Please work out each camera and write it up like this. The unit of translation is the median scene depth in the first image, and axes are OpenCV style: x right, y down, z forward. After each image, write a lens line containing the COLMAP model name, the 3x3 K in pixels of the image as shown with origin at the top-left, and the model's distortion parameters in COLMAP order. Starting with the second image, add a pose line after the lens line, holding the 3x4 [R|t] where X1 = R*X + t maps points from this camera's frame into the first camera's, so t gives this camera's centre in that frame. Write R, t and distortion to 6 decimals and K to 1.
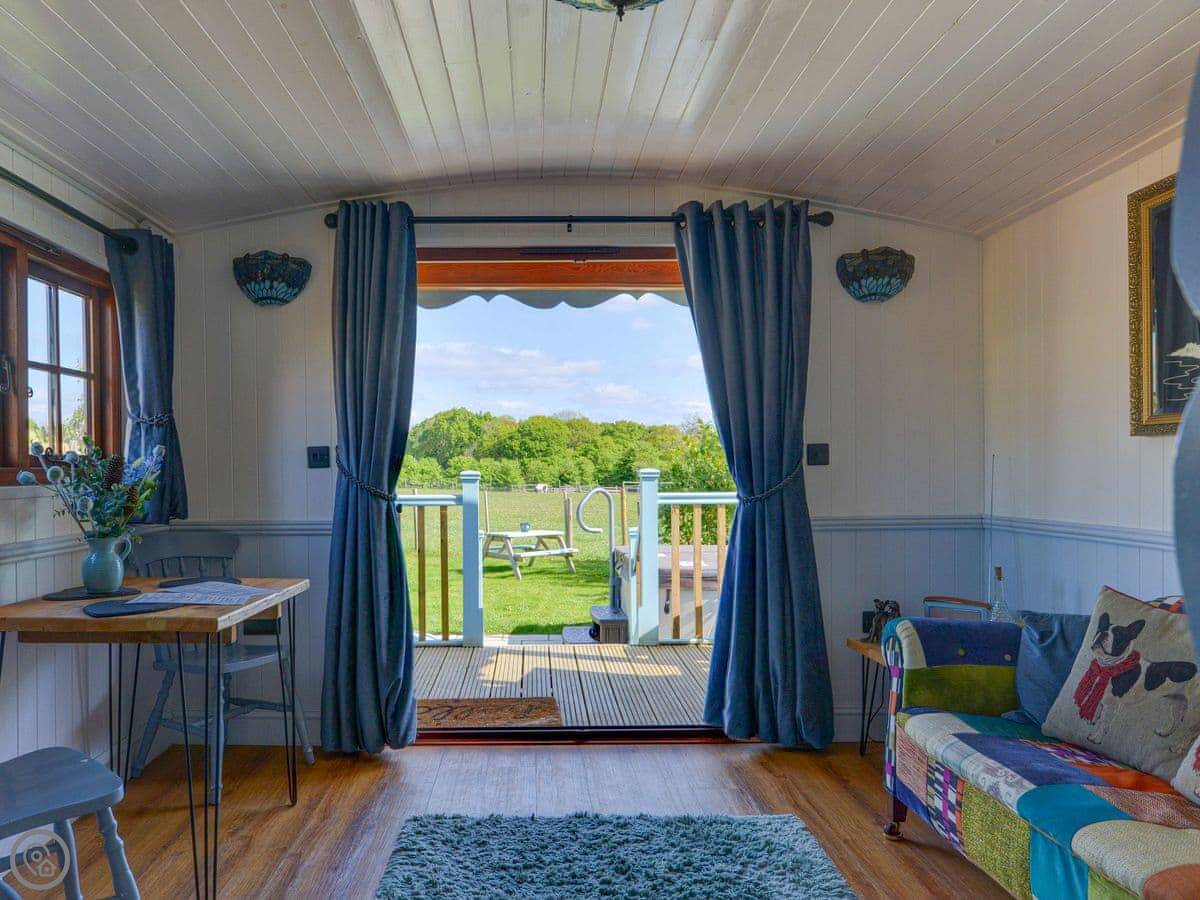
lens RADIAL K [[897.0, 0, 547.4], [0, 897.0, 477.7], [0, 0, 1]] dist [-0.022934, -0.044407]
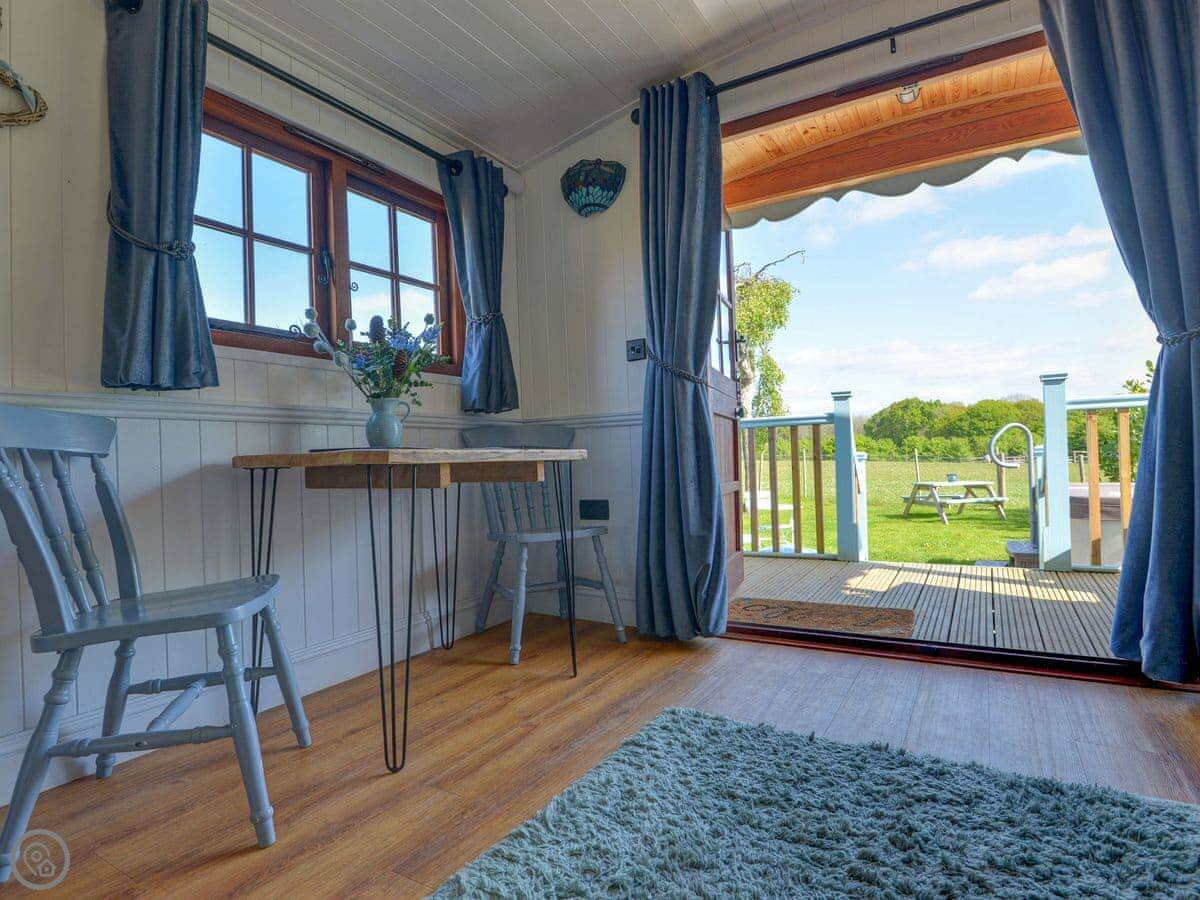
lens RADIAL K [[656.5, 0, 594.1], [0, 656.5, 456.8], [0, 0, 1]] dist [-0.001977, -0.007666]
pose [[0.851028, -0.022719, -0.524628, 0.099423], [0.021815, 0.999731, -0.007905, 0.106102], [0.524666, -0.004717, 0.851295, 0.321377]]
